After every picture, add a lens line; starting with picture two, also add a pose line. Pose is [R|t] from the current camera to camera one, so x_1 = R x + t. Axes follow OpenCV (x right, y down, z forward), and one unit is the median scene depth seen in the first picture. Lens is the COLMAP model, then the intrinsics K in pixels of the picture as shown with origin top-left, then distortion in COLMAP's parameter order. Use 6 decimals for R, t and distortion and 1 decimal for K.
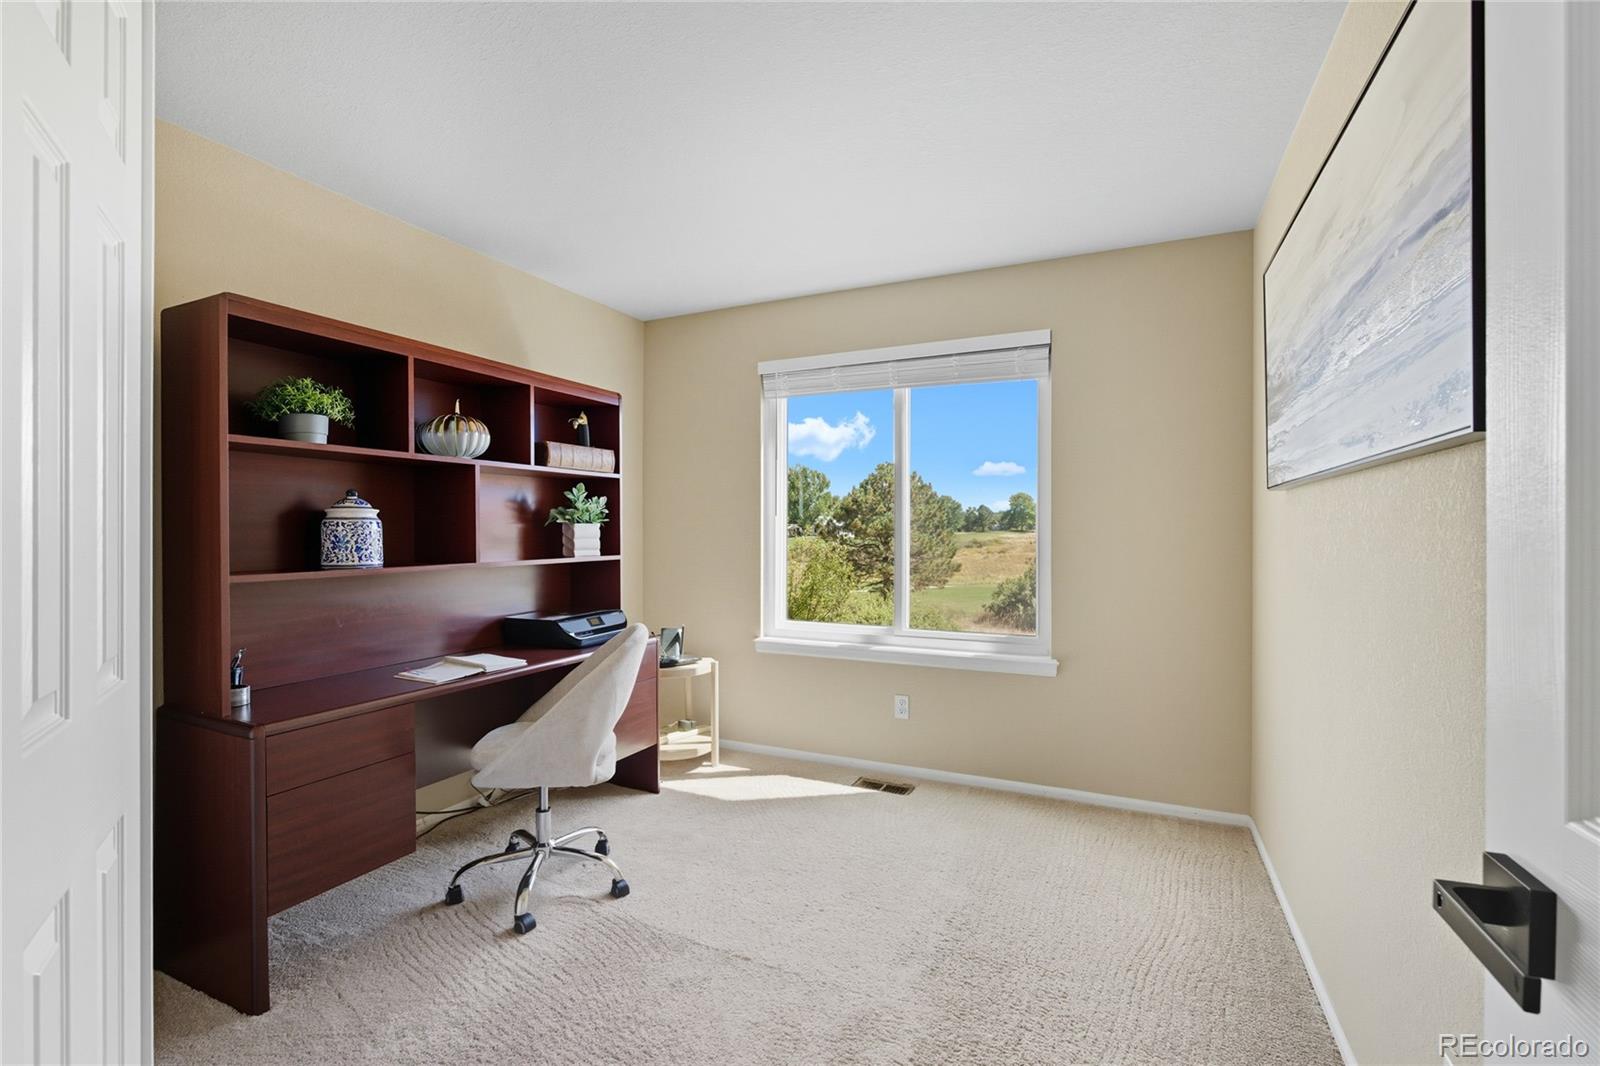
lens RADIAL K [[710.5, 0, 800.0], [0, 710.5, 533.0], [0, 0, 1]] dist [-0.000951, 0.000004]
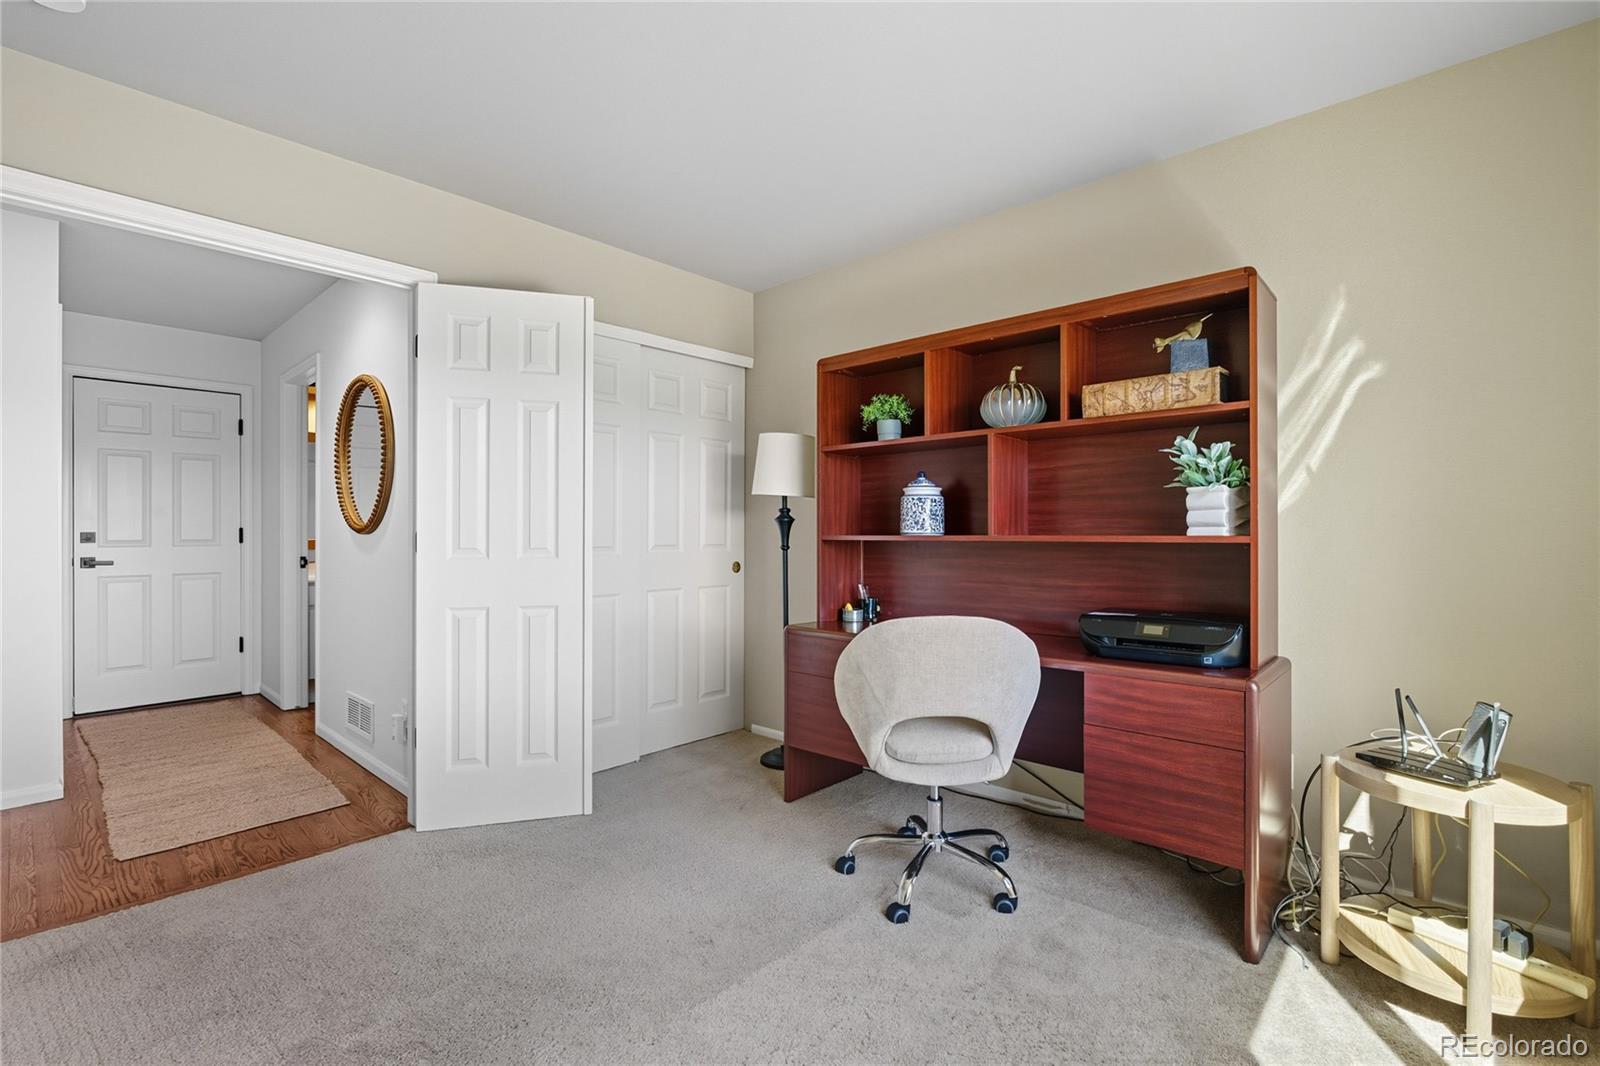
lens RADIAL K [[710.5, 0, 800.0], [0, 710.5, 533.0], [0, 0, 1]] dist [-0.000951, 0.000004]
pose [[-0.285938, 0.020960, -0.958019, 0.552939], [0.011774, 0.999762, 0.018360, 0.015923], [0.958176, -0.006030, -0.286117, 1.042162]]
